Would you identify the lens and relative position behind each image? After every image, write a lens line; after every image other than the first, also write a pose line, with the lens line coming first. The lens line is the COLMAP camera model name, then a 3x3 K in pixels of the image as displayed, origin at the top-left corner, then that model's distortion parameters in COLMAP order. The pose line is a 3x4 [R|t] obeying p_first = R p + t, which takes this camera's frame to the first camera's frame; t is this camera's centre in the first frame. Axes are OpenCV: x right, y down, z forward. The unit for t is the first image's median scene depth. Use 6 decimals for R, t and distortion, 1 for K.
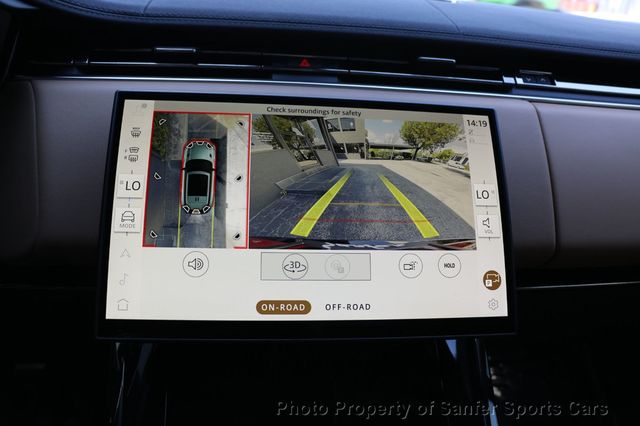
lens RADIAL K [[556.4, 0, 316.7], [0, 556.4, 210.9], [0, 0, 1]] dist [-0.093833, -0.018904]
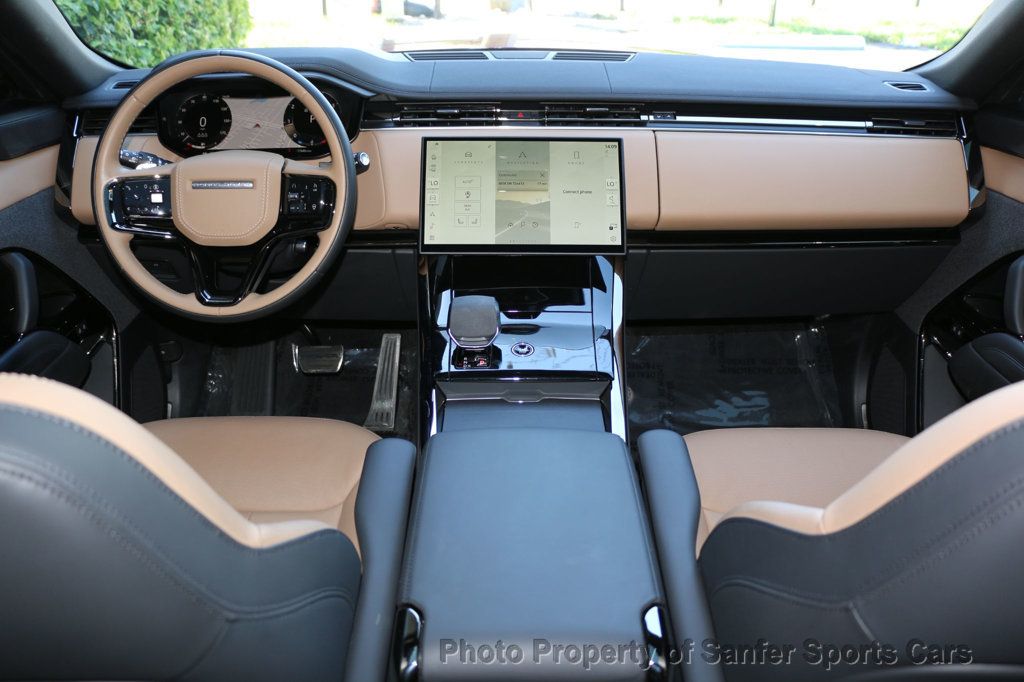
lens RADIAL K [[890.2, 0, 510.6], [0, 890.2, 337.1], [0, 0, 1]] dist [-0.093833, -0.018904]
pose [[0.994373, -0.013271, -0.105103, 0.245597], [0.020068, 0.997756, 0.063878, 0.268055], [0.104020, -0.065627, 0.992408, -1.917975]]
